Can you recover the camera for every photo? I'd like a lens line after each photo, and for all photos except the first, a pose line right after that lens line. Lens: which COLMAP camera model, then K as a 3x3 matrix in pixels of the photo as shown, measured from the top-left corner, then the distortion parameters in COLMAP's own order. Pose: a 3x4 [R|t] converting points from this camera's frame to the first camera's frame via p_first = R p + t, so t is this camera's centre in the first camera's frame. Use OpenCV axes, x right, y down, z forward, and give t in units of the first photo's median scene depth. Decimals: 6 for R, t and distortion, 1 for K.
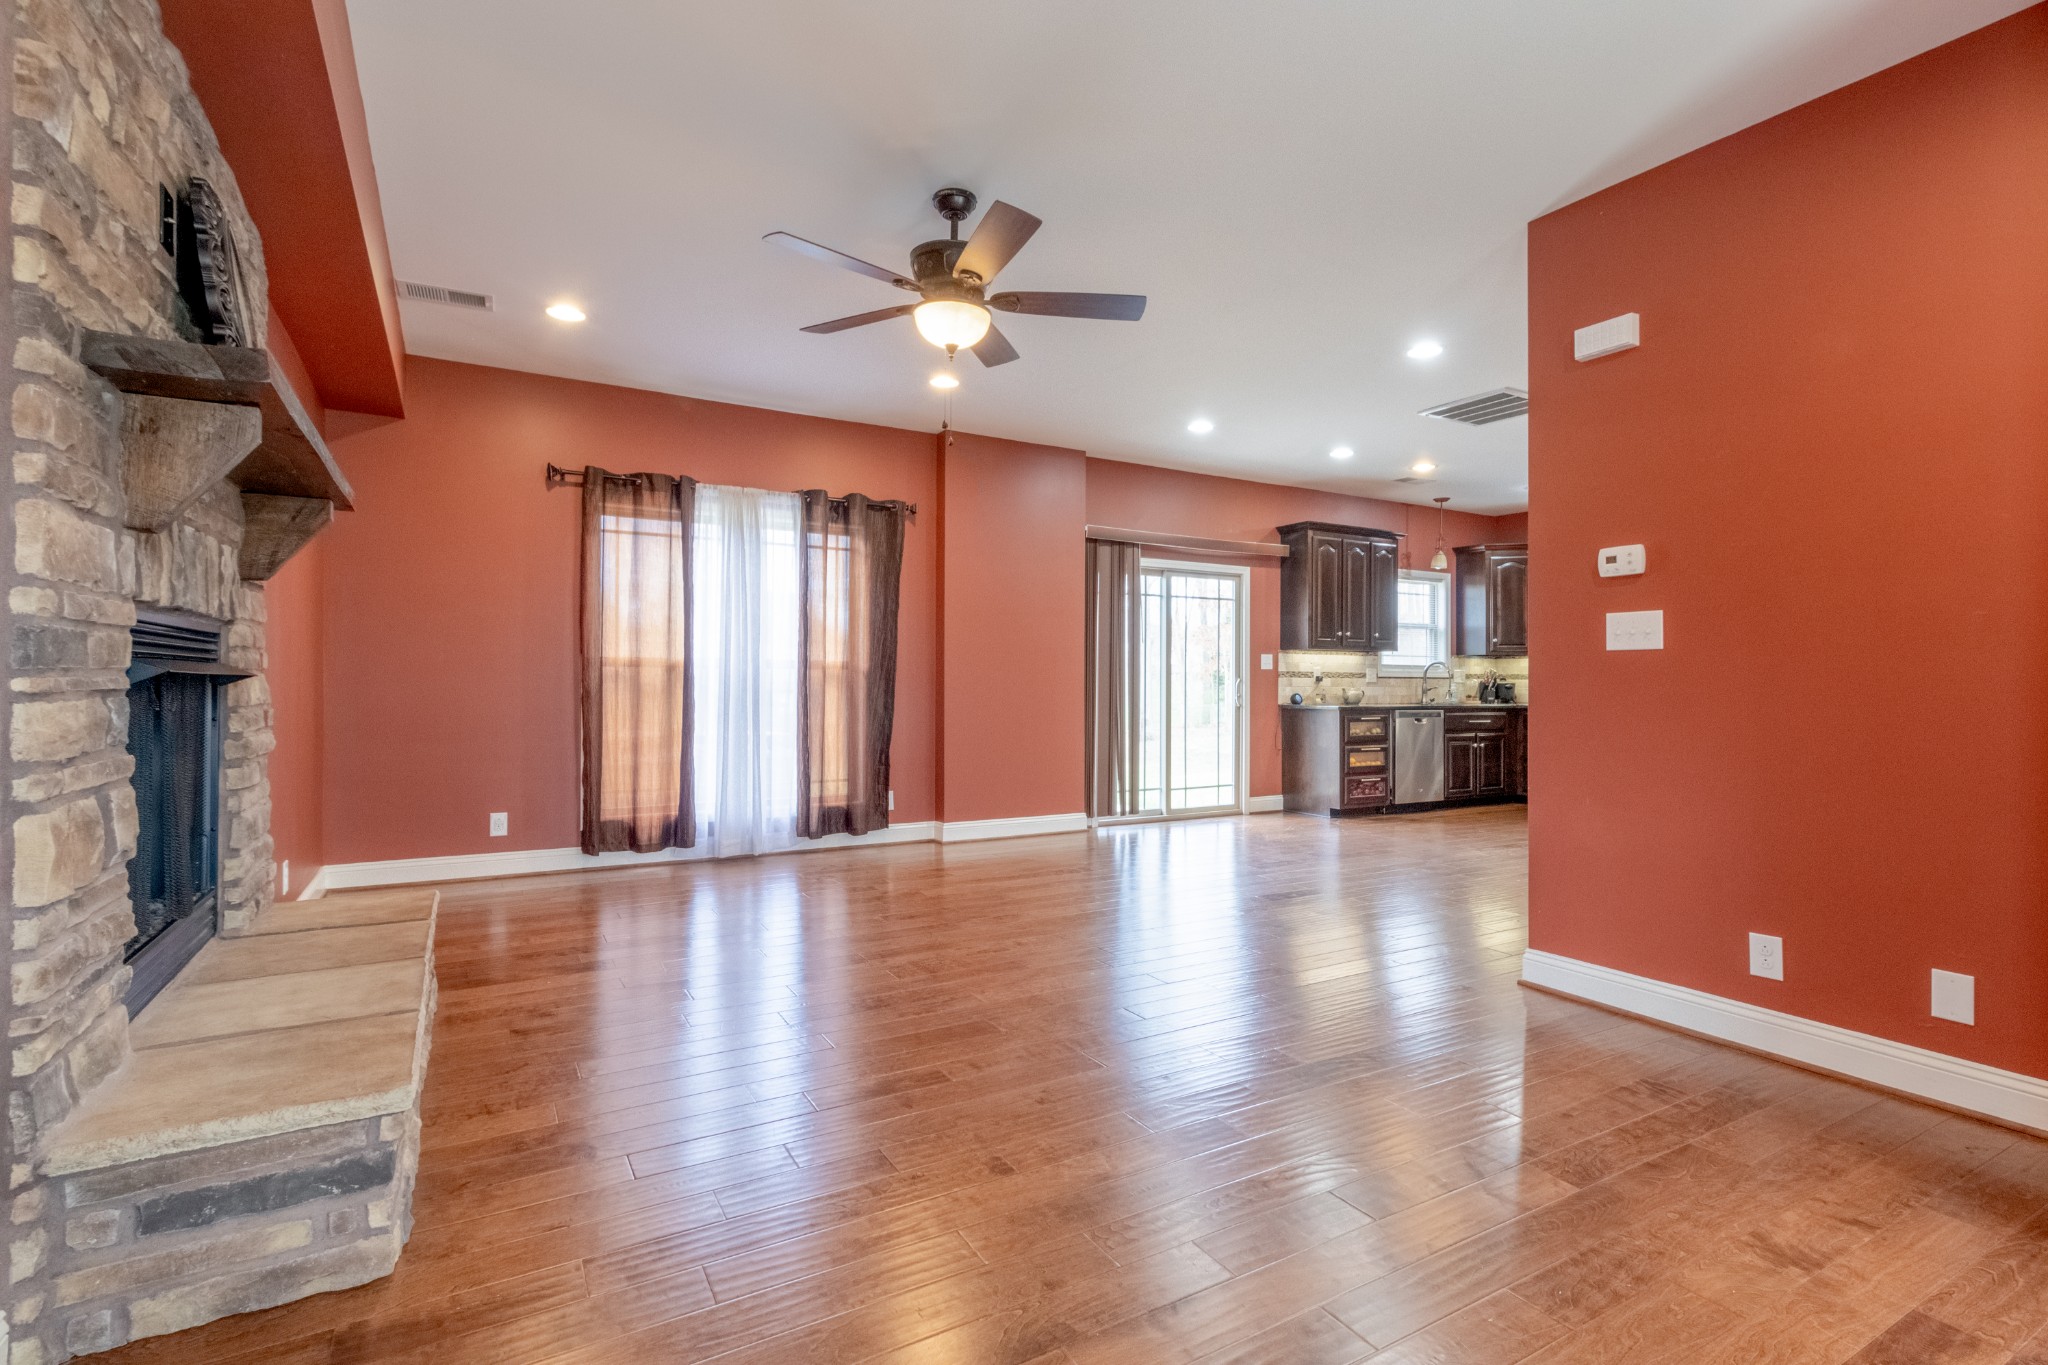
lens RADIAL K [[912.4, 0, 1024.0], [0, 912.4, 682.5], [0, 0, 1]] dist [0.002264, -0.000142]
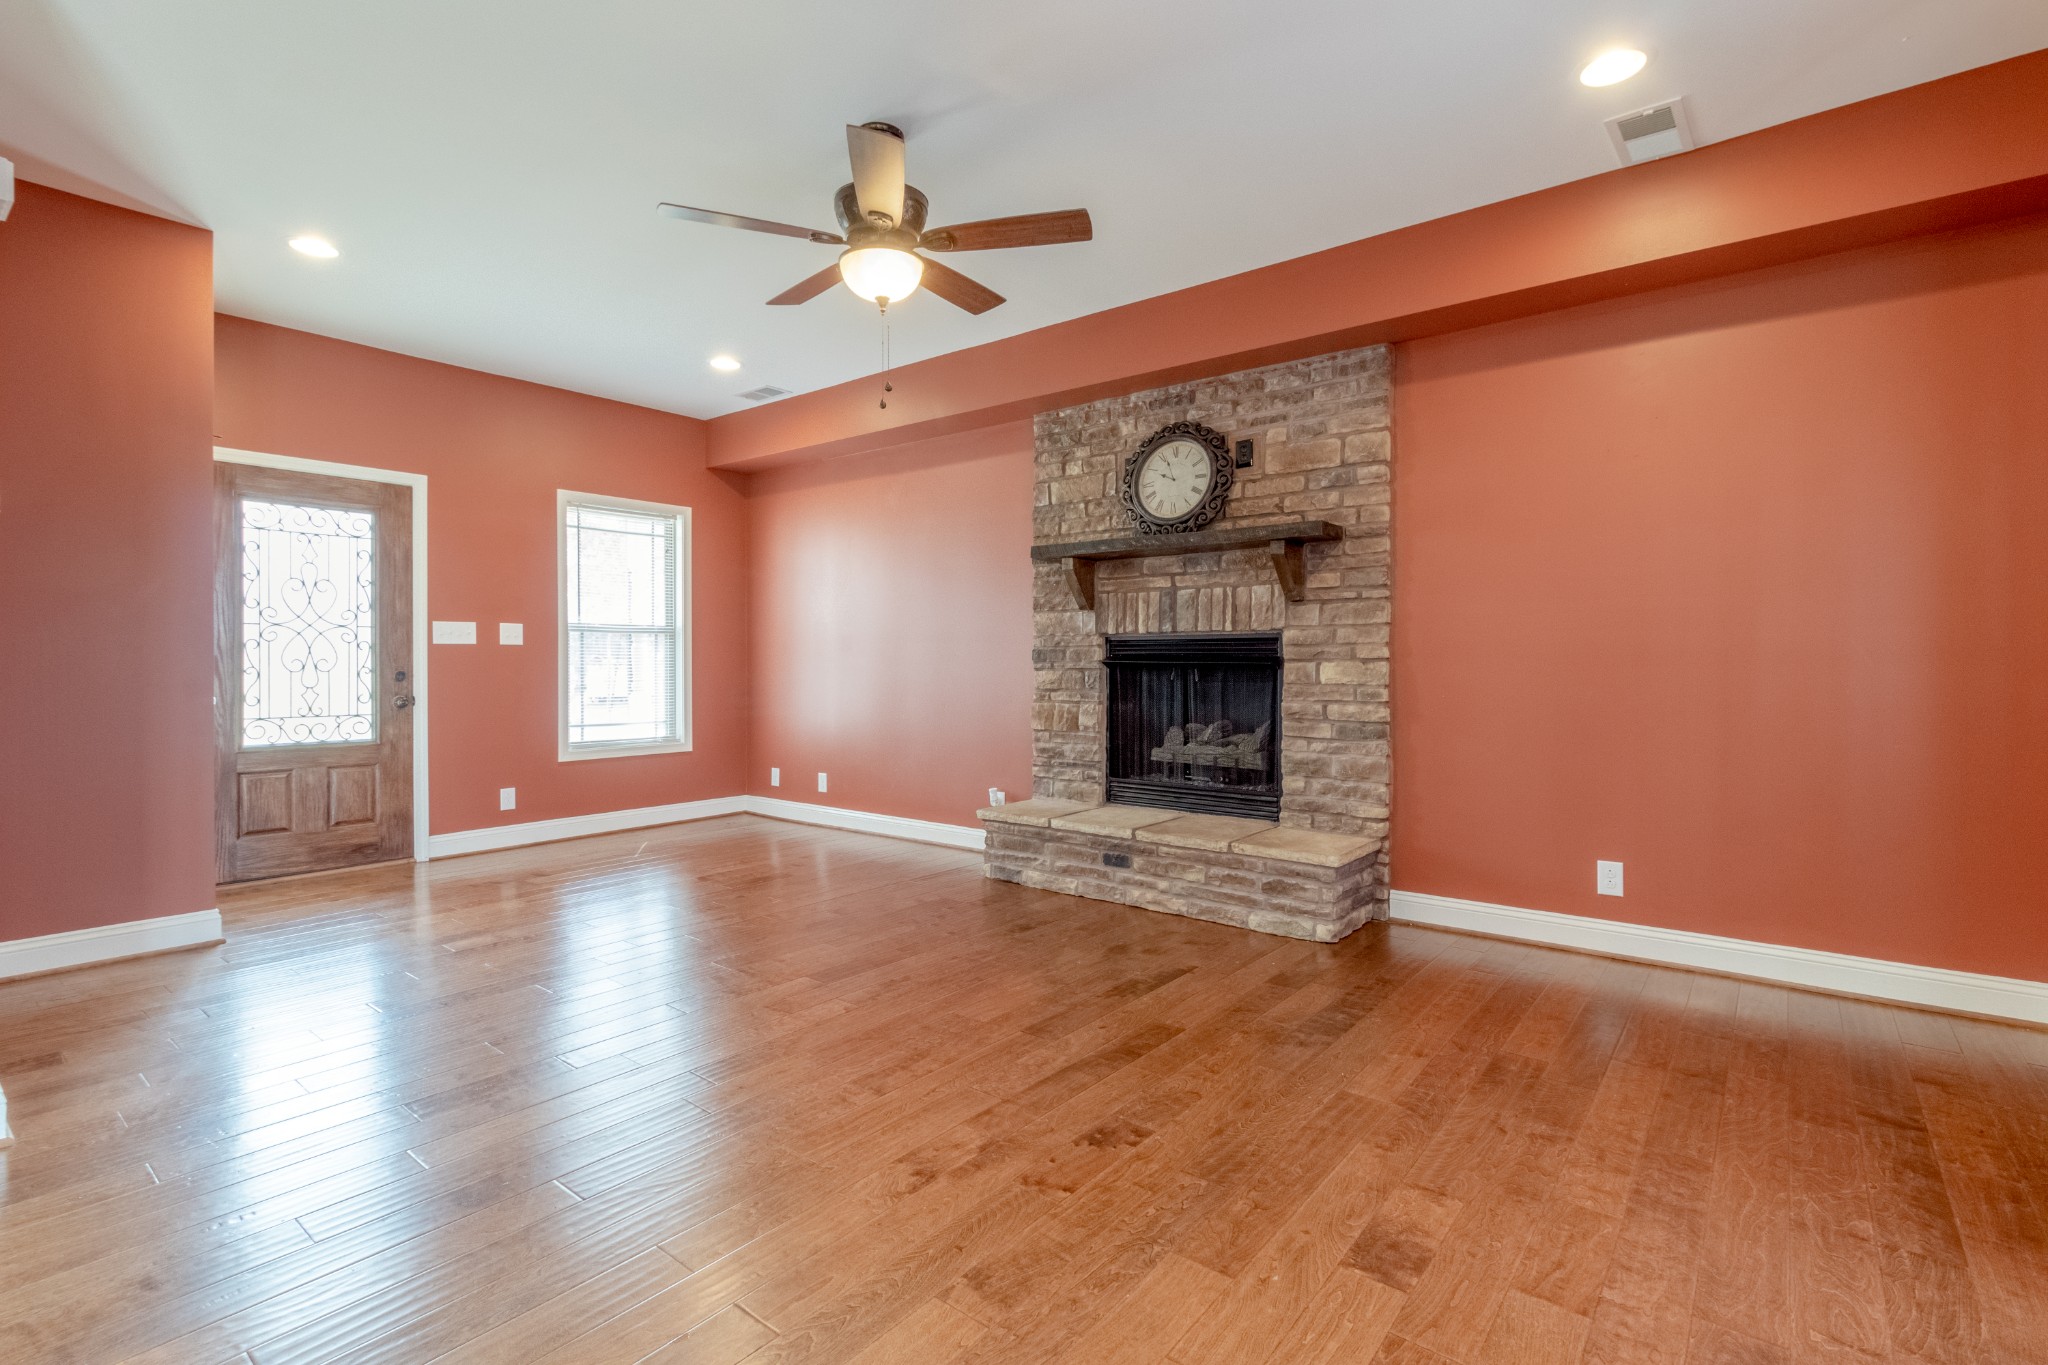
lens RADIAL K [[930.9, 0, 981.9], [0, 930.9, 662.6], [0, 0, 1]] dist [0.002919, 0.000682]
pose [[-0.939638, -0.004628, -0.342138, 0.068754], [-0.005451, 0.999984, 0.001444, -0.003101], [0.342125, 0.003222, -0.939649, 0.905152]]
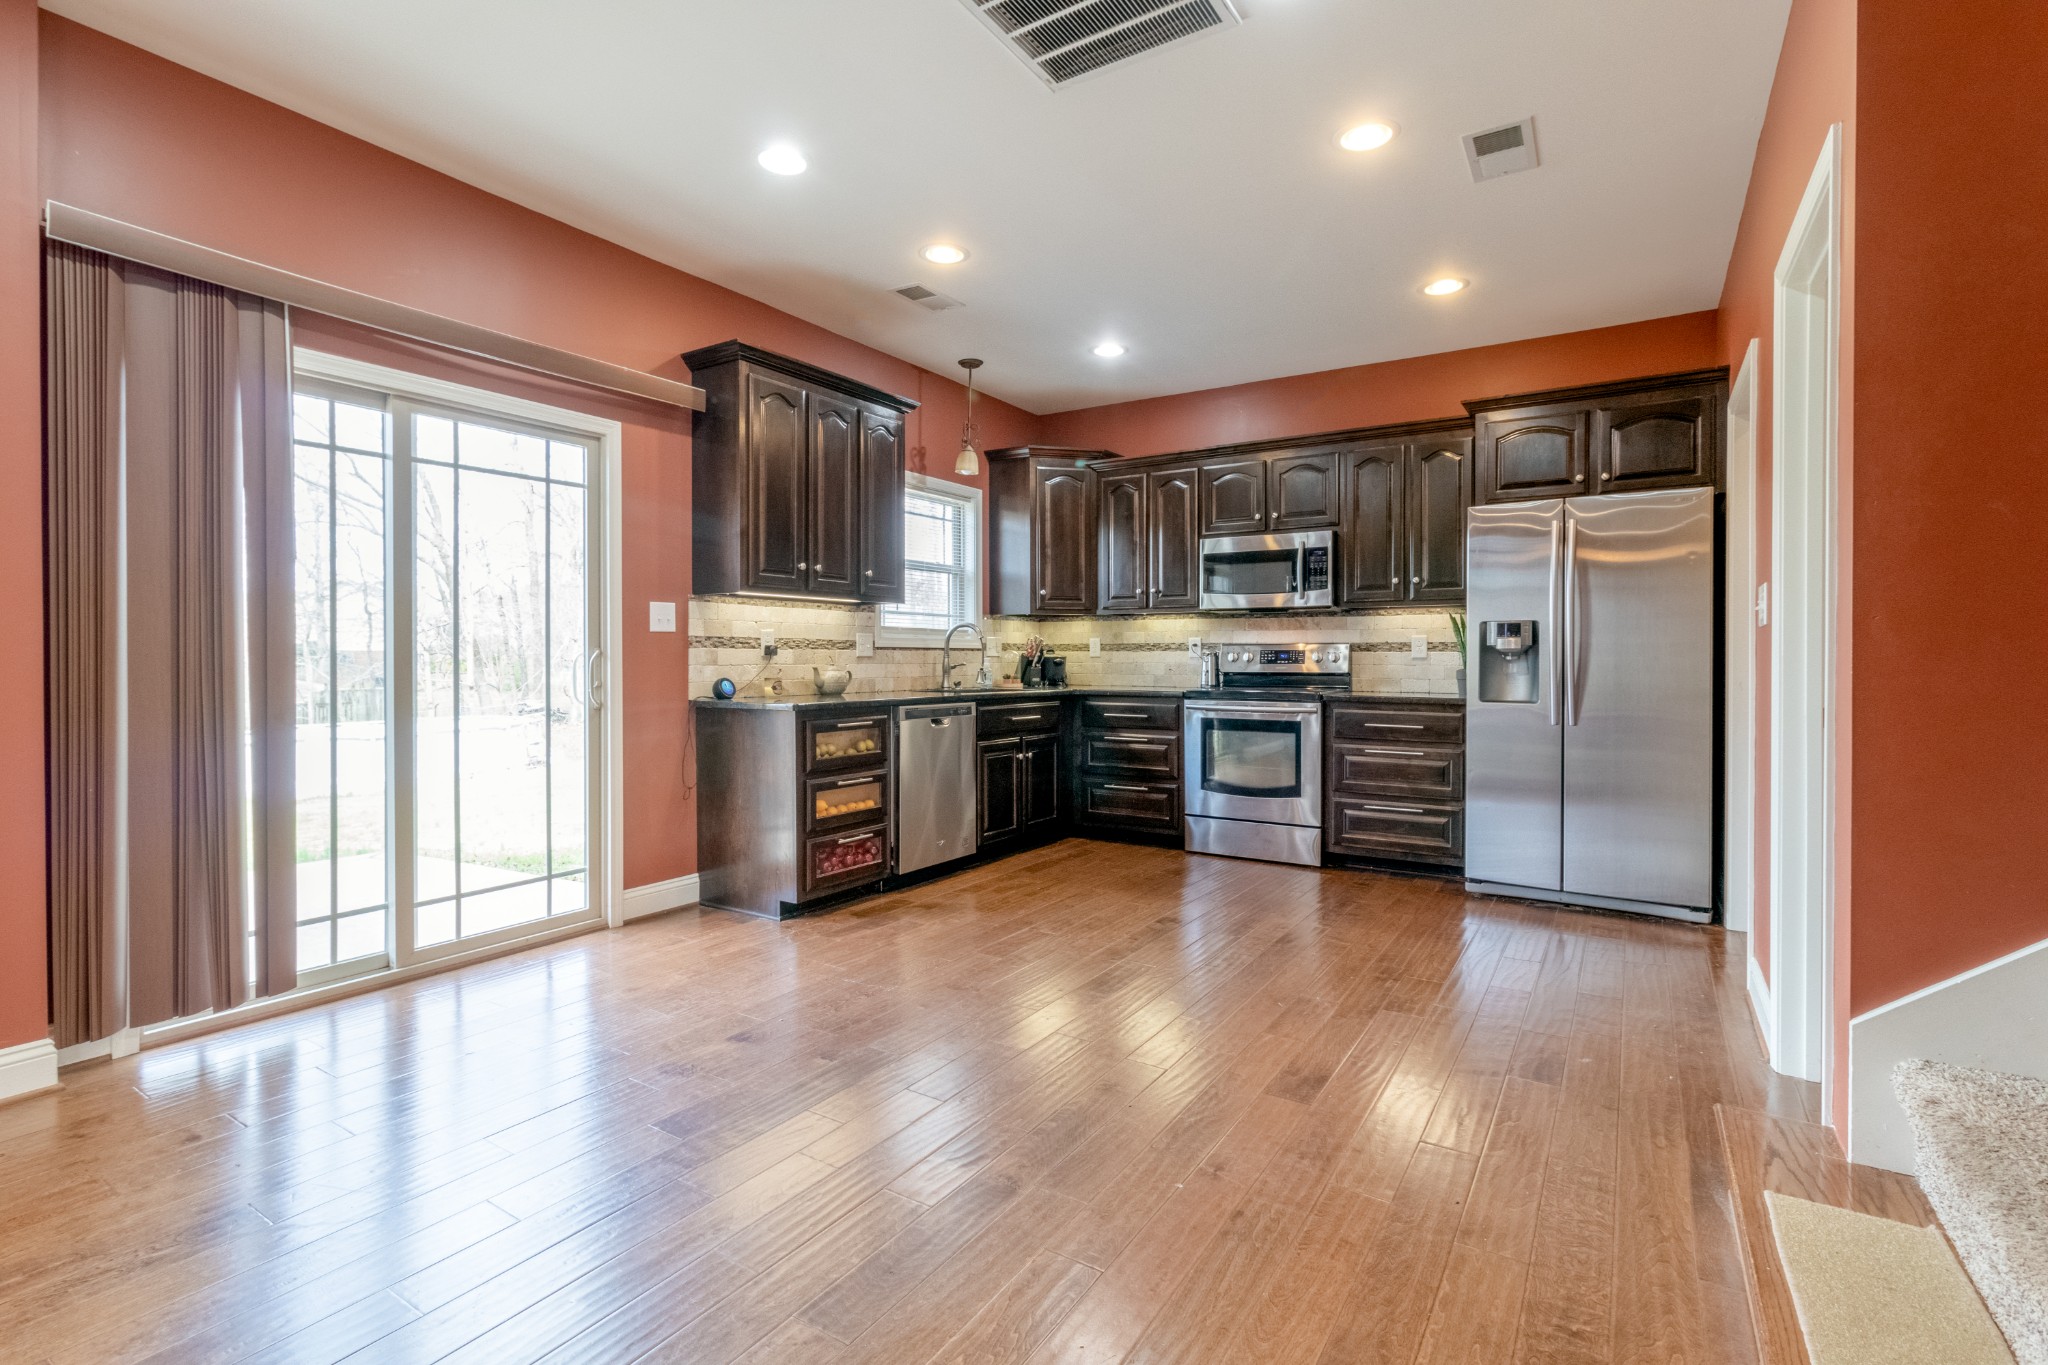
lens RADIAL K [[930.9, 0, 981.9], [0, 930.9, 662.6], [0, 0, 1]] dist [0.002919, 0.000682]
pose [[0.898548, -0.005644, 0.438840, 0.228602], [0.002829, 0.999971, 0.007068, -0.000325], [-0.438867, -0.005110, 0.898538, 0.525946]]
